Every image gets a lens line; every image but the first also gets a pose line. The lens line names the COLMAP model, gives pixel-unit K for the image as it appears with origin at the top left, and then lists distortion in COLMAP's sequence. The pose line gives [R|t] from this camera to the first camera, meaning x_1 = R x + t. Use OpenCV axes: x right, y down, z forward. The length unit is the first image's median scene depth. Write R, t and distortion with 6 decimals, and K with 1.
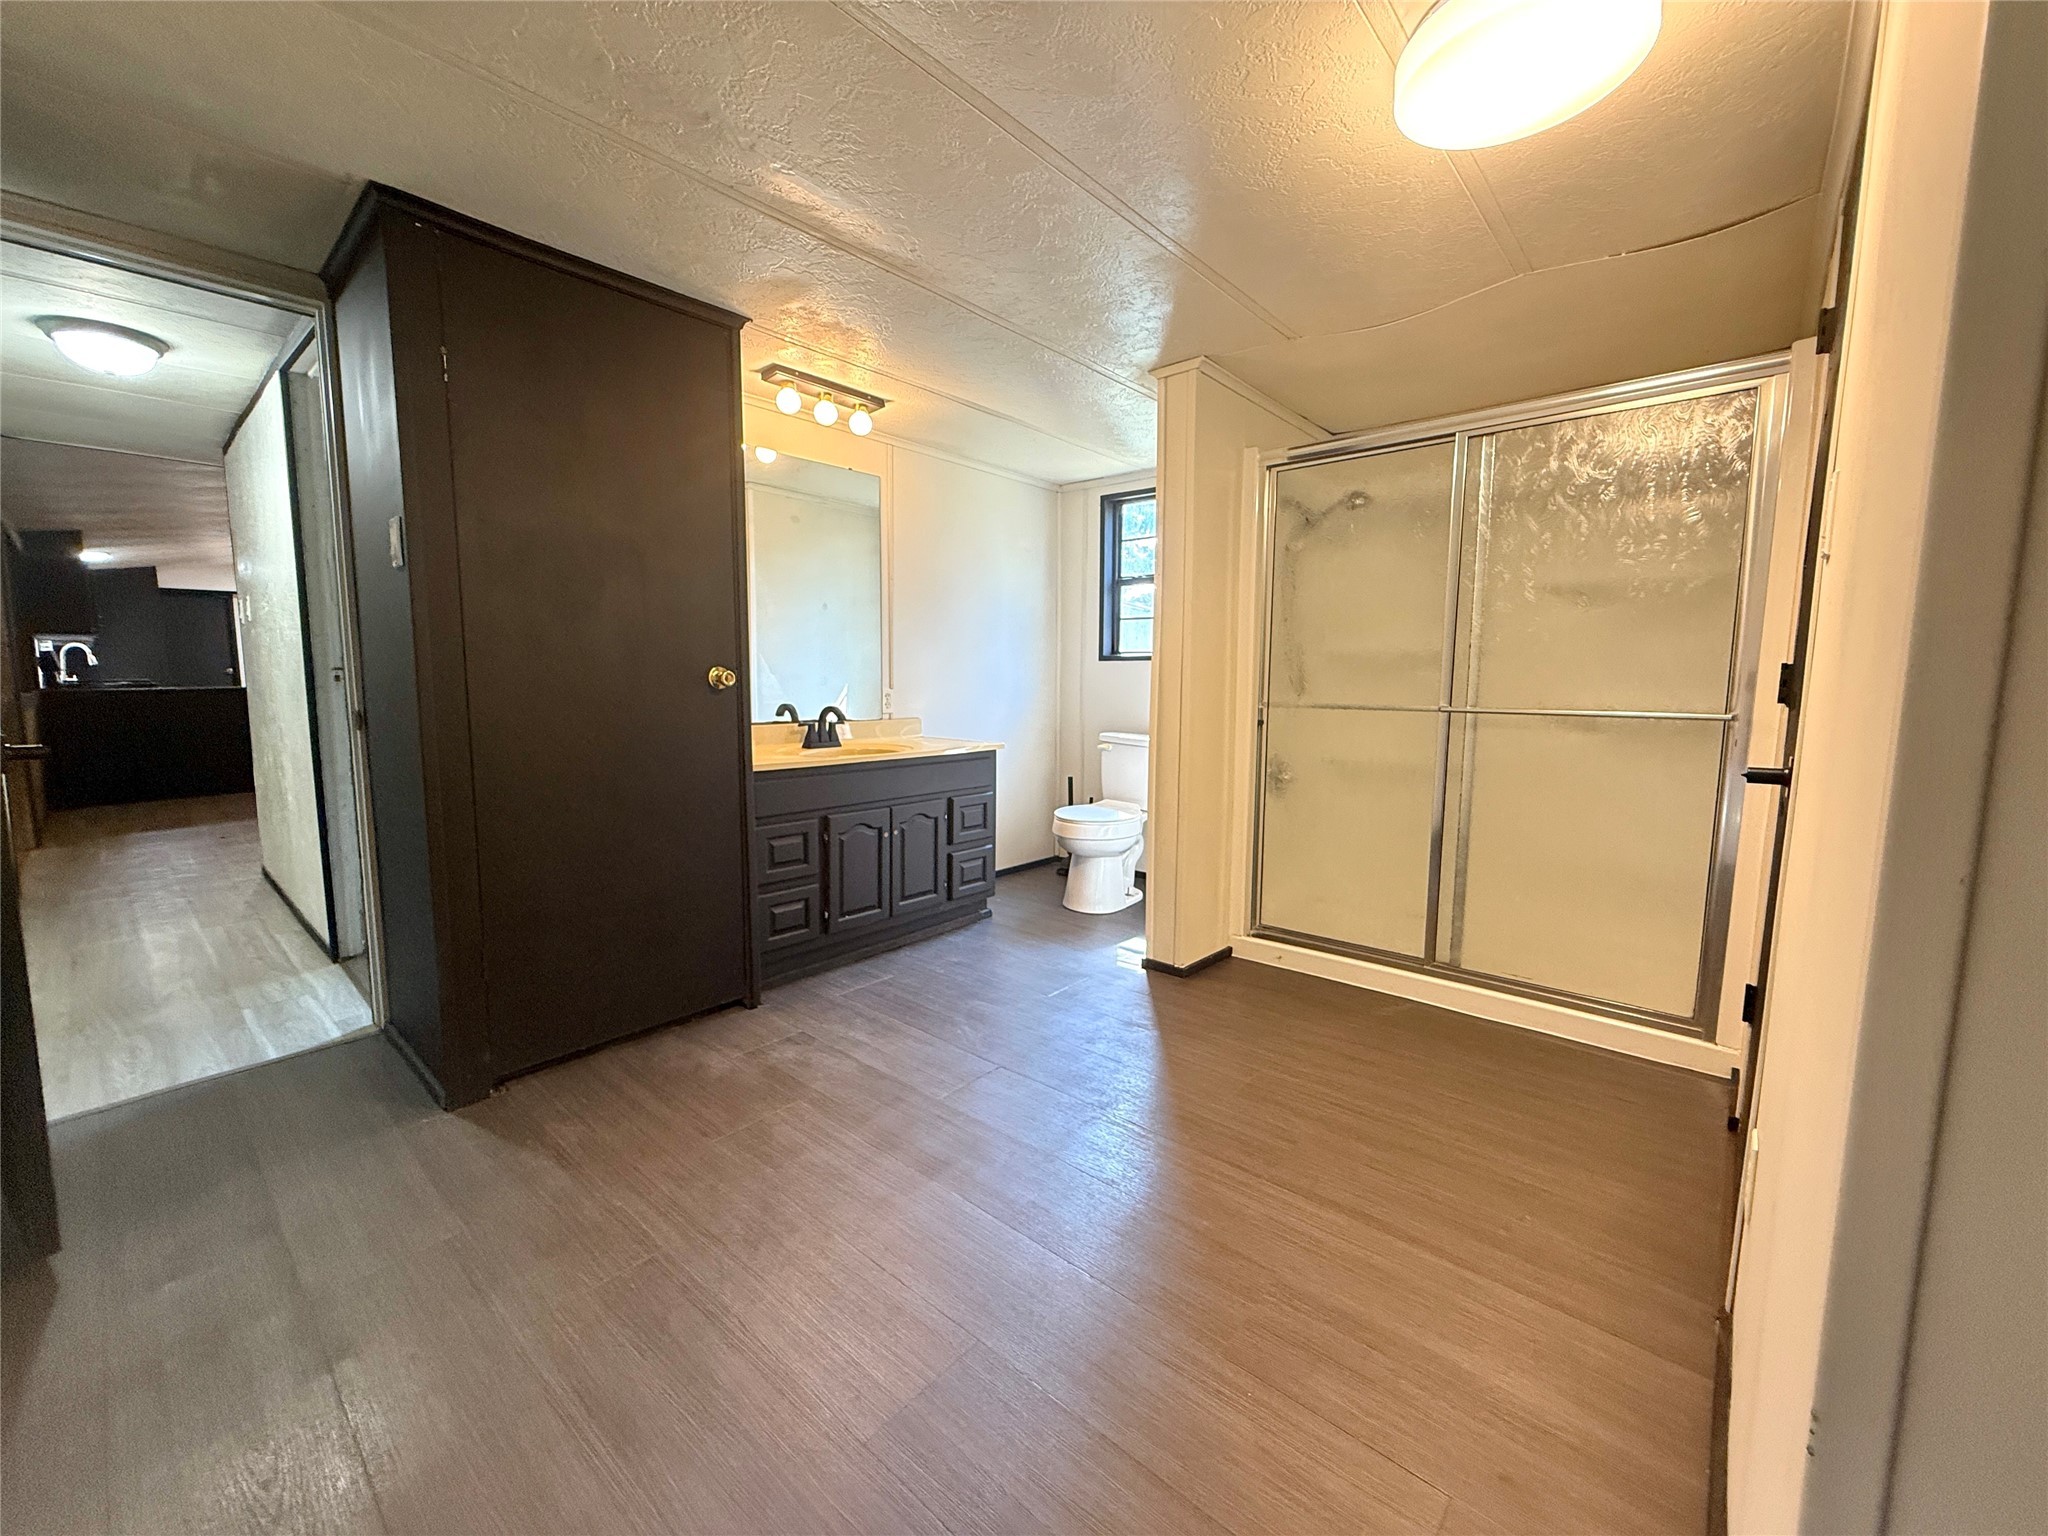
lens RADIAL K [[815.0, 0, 1019.5], [0, 815.0, 763.9], [0, 0, 1]] dist [-0.000024, 0.000427]
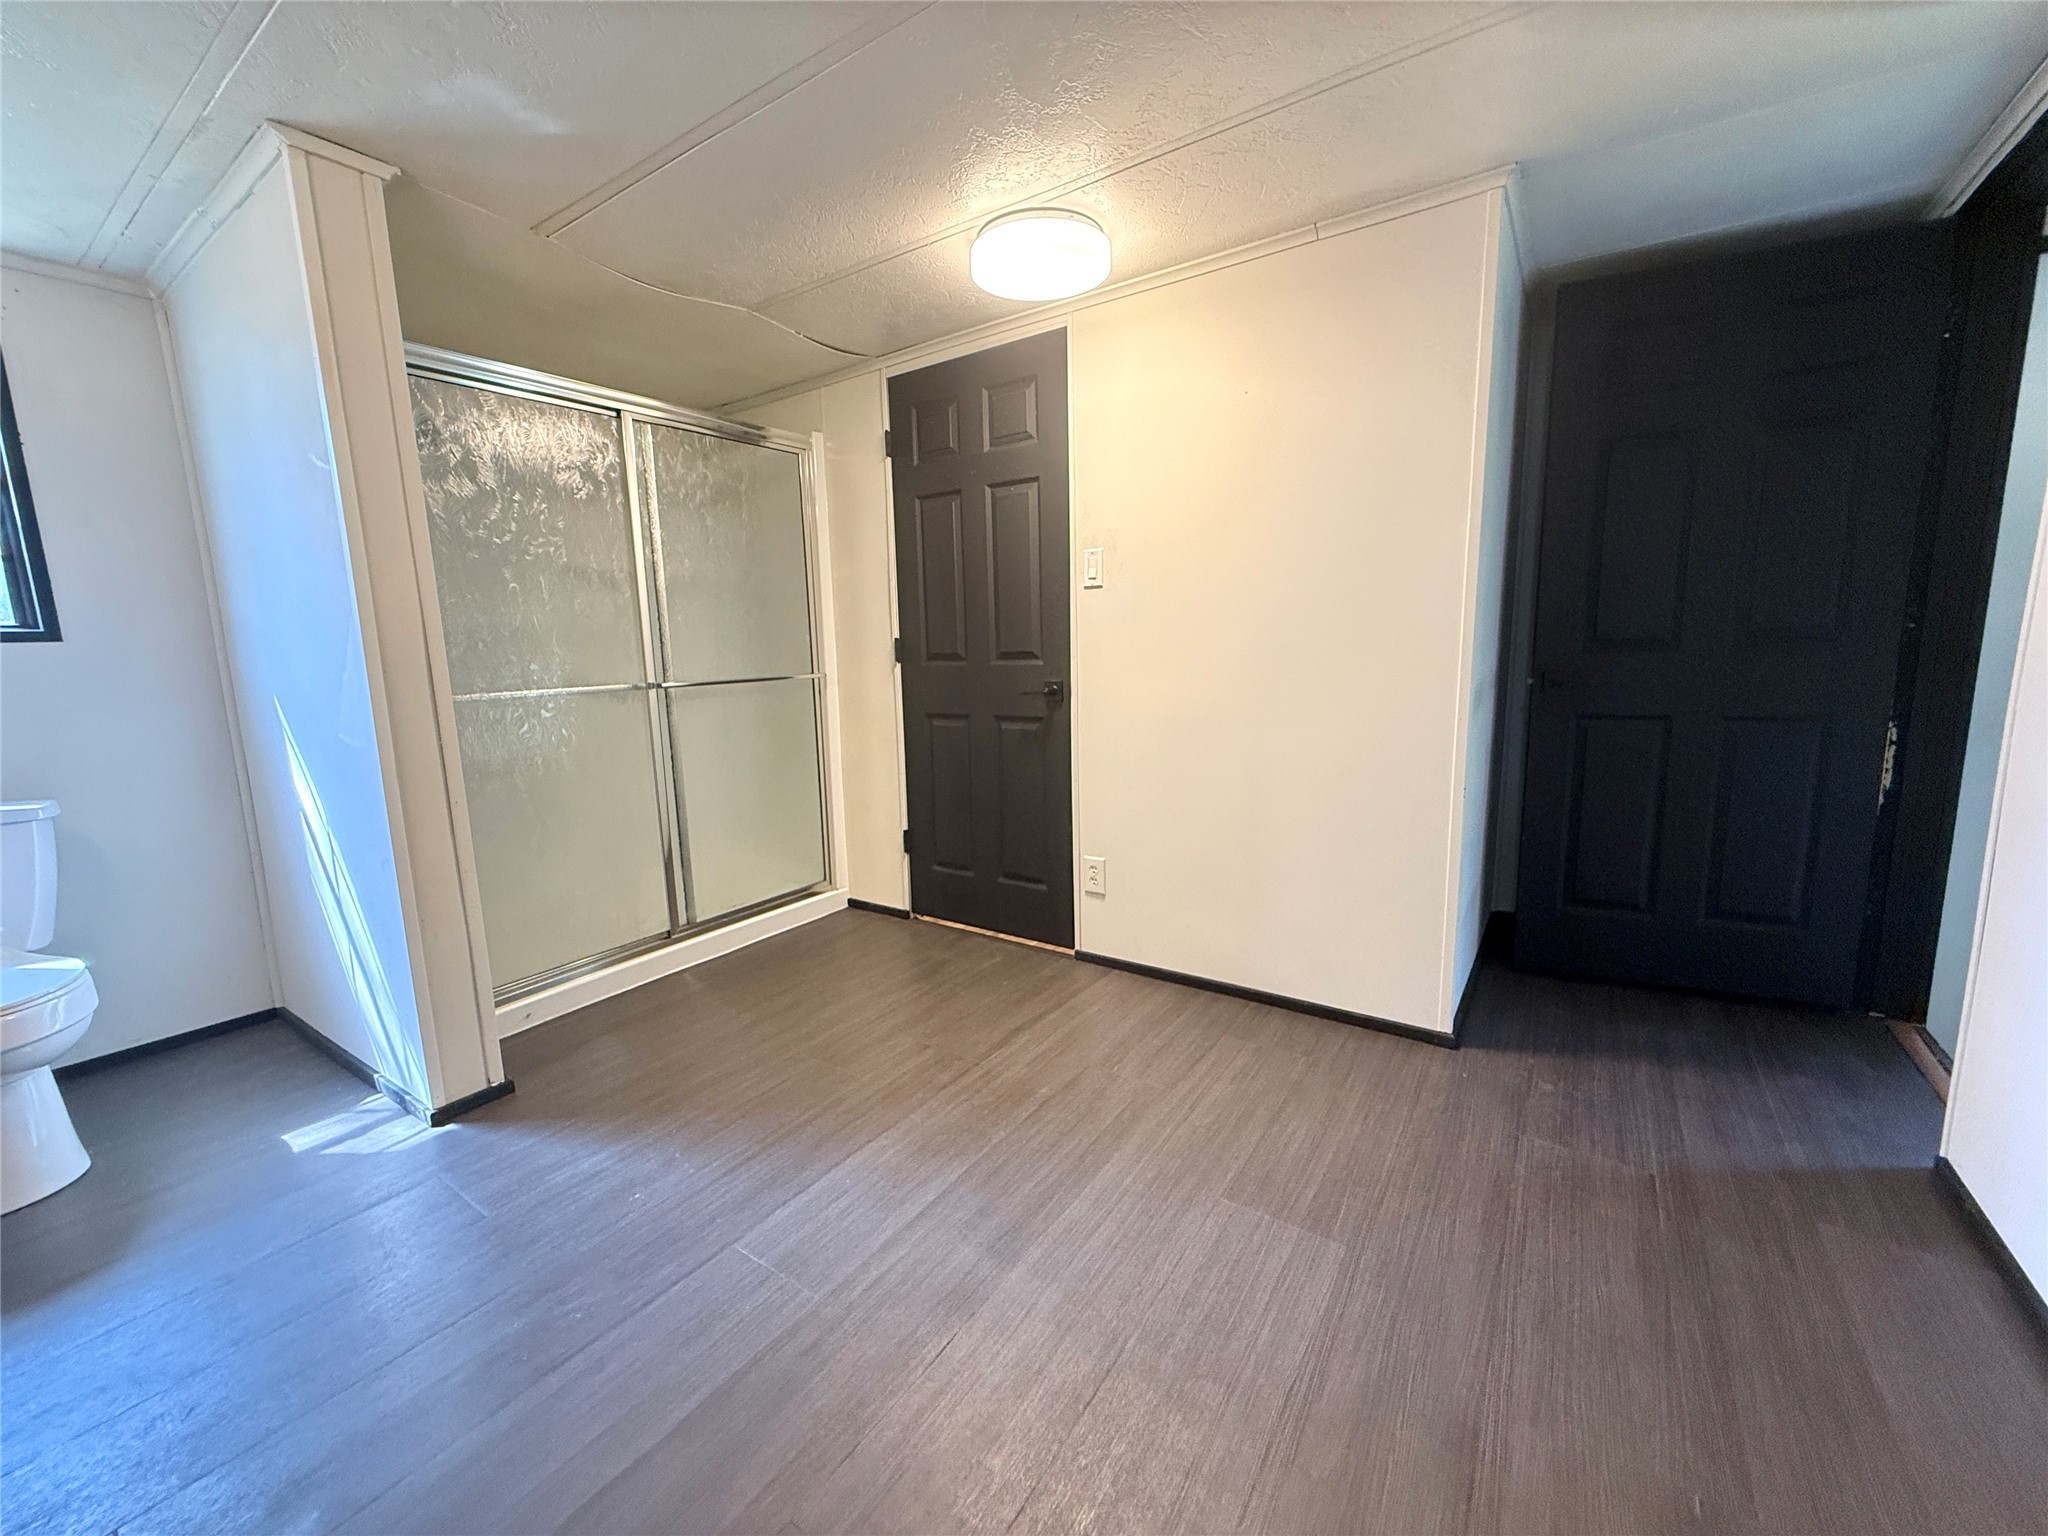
lens RADIAL K [[815.0, 0, 1019.5], [0, 815.0, 763.9], [0, 0, 1]] dist [-0.000024, 0.000427]
pose [[-0.117955, -0.150674, 0.981521, -0.563738], [0.134590, 0.976875, 0.166135, -0.081663], [-0.983856, 0.151700, -0.094949, 0.668947]]
